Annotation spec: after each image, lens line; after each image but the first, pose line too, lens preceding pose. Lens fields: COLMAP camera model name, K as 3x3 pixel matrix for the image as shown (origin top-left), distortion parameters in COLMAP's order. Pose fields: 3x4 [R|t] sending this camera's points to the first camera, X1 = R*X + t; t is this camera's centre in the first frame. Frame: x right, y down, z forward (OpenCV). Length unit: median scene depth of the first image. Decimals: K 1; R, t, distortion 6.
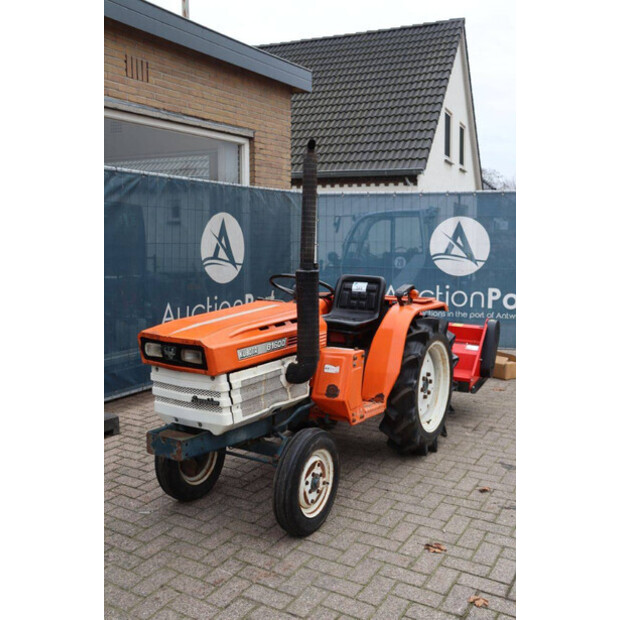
lens RADIAL K [[623.9, 0, 310.0], [0, 623.9, 310.0], [0, 0, 1]] dist [-0.071738, 0.015763]
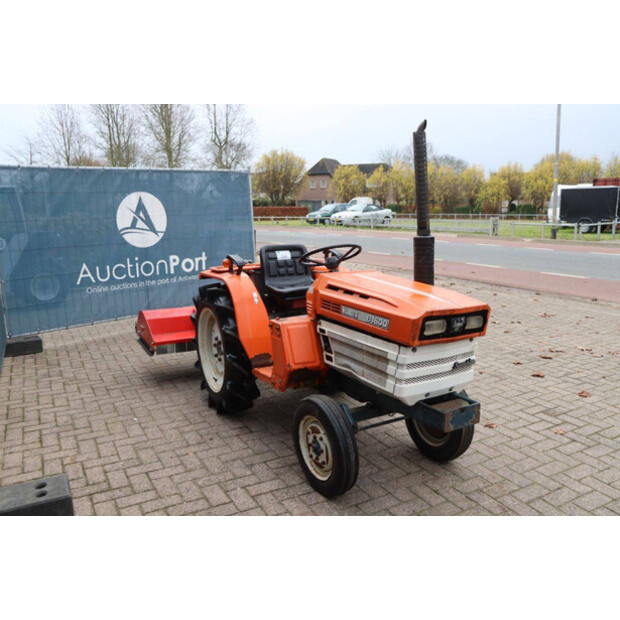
lens RADIAL K [[528.3, 0, 310.0], [0, 528.3, 310.0], [0, 0, 1]] dist [-0.070823, 0.010218]
pose [[0.509345, -0.179410, 0.841653, -0.493817], [0.122360, 0.983188, 0.135531, -0.045331], [-0.851819, 0.033952, 0.522734, 0.360163]]
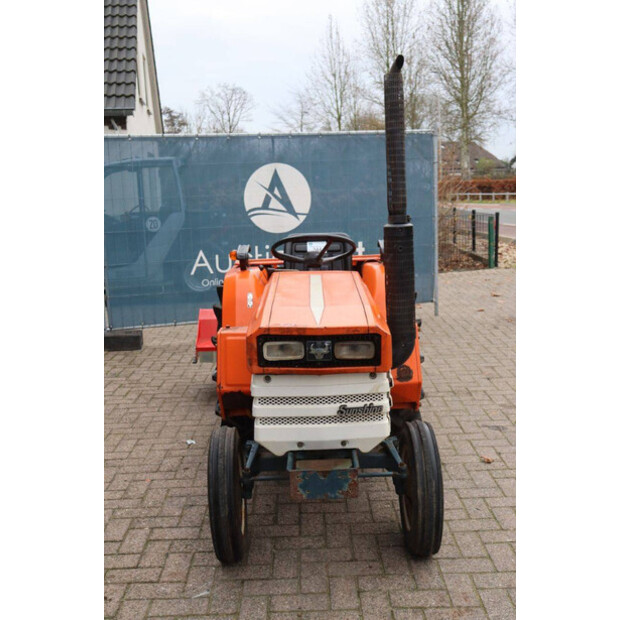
lens RADIAL K [[727.1, 0, 310.0], [0, 727.1, 310.0], [0, 0, 1]] dist [-0.016556, 0.009022]
pose [[0.855387, -0.117314, 0.504531, -0.303867], [0.096894, 0.993062, 0.066634, -0.015090], [-0.508847, -0.008112, 0.860819, 0.141493]]
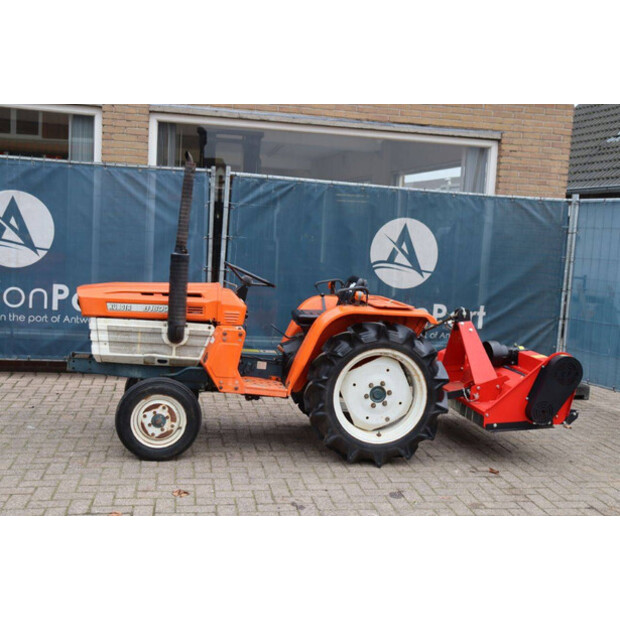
lens RADIAL K [[741.5, 0, 310.0], [0, 741.5, 310.0], [0, 0, 1]] dist [-0.008478, -0.003686]
pose [[0.654123, 0.108163, -0.748615, 0.692004], [-0.145664, 0.989210, 0.015648, -0.006297], [0.742230, 0.098810, 0.662821, 0.111816]]
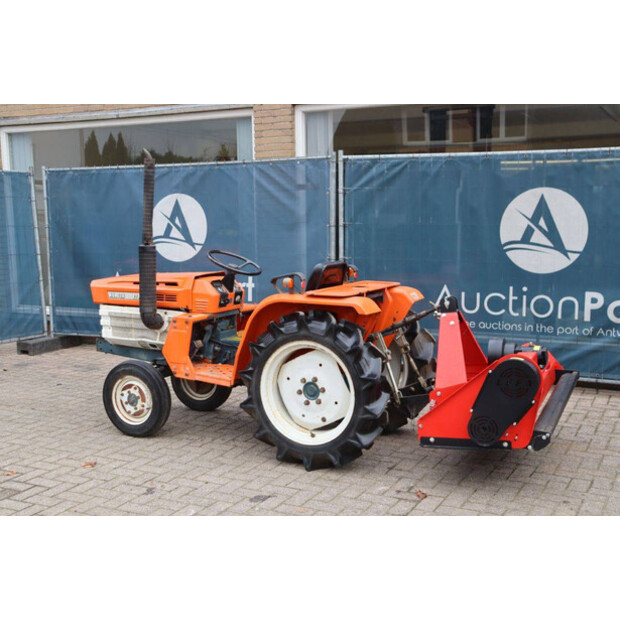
lens RADIAL K [[773.6, 0, 310.0], [0, 773.6, 310.0], [0, 0, 1]] dist [0.004449, 0.030196]
pose [[0.069802, 0.119325, -0.990399, 0.899086], [-0.110059, 0.987680, 0.111241, -0.079210], [0.991471, 0.101237, 0.082074, 0.649656]]
